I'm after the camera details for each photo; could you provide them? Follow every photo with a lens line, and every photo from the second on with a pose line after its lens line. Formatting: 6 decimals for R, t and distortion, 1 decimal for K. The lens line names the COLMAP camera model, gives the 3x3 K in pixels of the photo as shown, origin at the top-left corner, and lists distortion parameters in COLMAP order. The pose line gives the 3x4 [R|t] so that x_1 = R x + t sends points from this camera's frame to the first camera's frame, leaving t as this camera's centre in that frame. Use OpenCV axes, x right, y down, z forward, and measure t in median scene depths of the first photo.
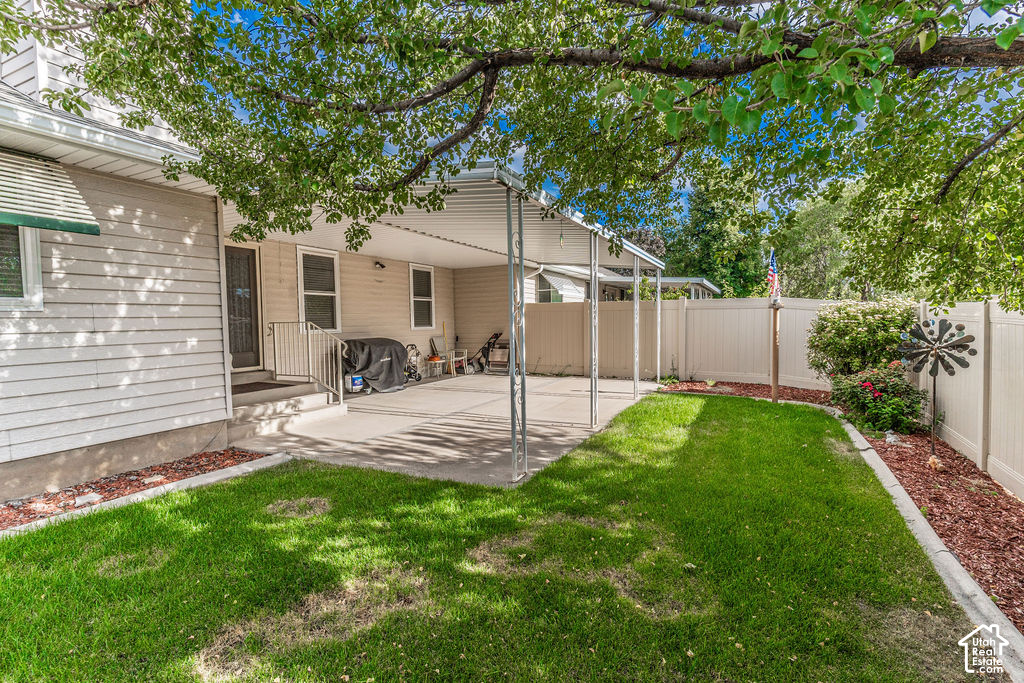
lens RADIAL K [[488.5, 0, 516.2], [0, 488.5, 346.9], [0, 0, 1]] dist [0.004513, -0.001511]
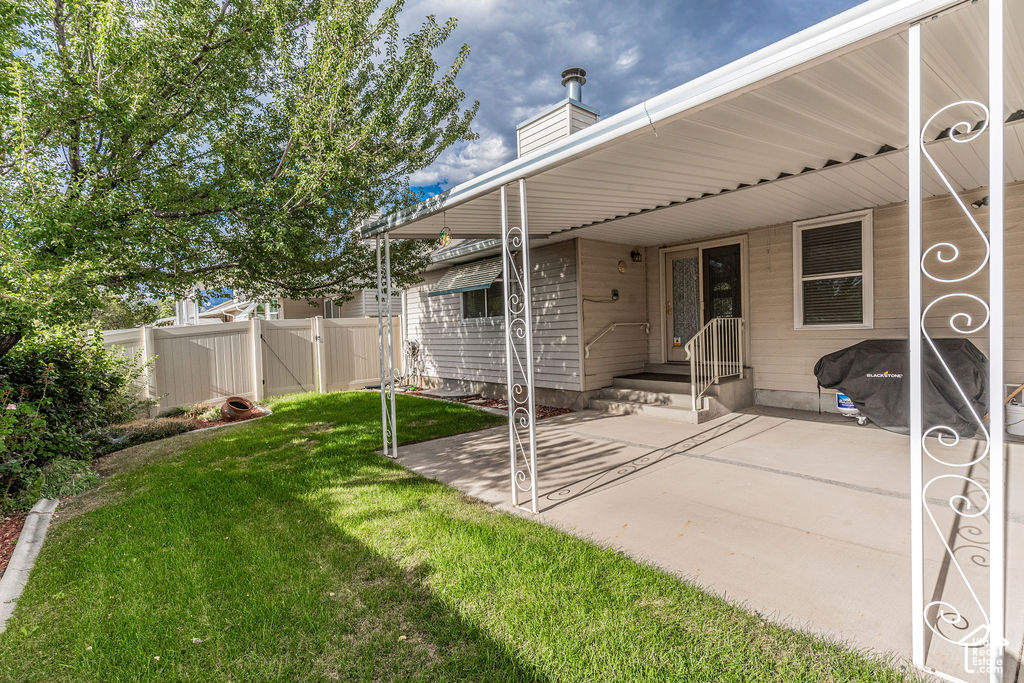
lens RADIAL K [[488.5, 0, 512.0], [0, 488.5, 342.9], [0, 0, 1]] dist [0.004513, -0.001511]
pose [[-0.412139, 0.056113, -0.909392, 0.838797], [-0.002892, 0.998016, 0.062892, -0.091624], [0.911117, 0.028550, -0.411159, 1.499088]]
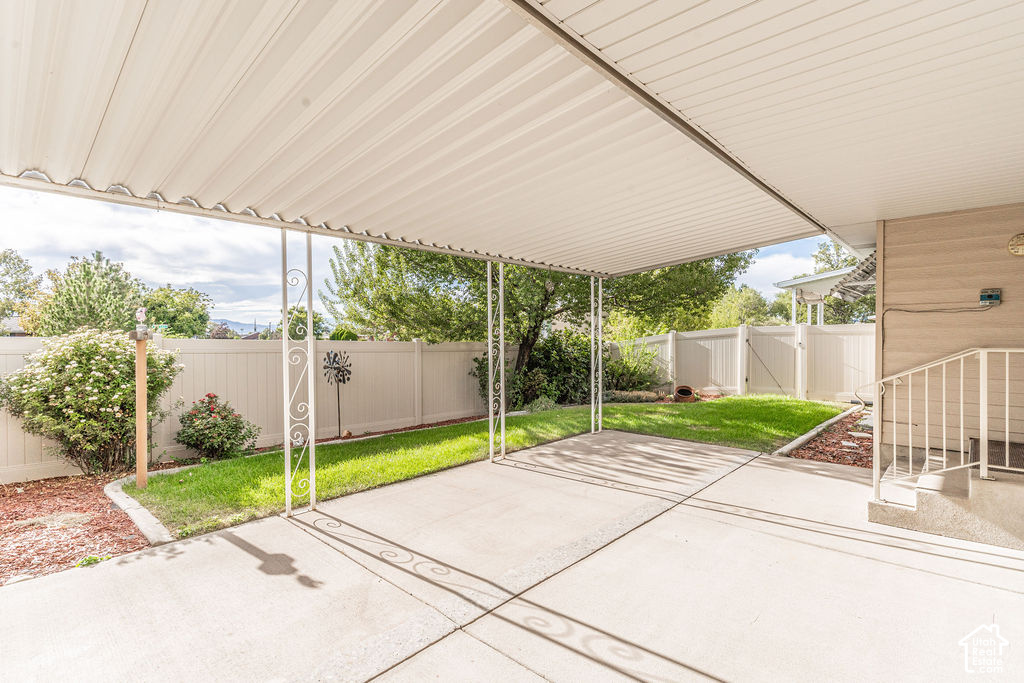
lens RADIAL K [[488.5, 0, 511.7], [0, 488.5, 341.0], [0, 0, 1]] dist [0.004513, -0.001511]
pose [[-0.954680, 0.015340, 0.297238, -0.195686], [0.031995, 0.998173, 0.051250, -0.145103], [-0.295909, 0.058438, -0.953427, 2.315357]]
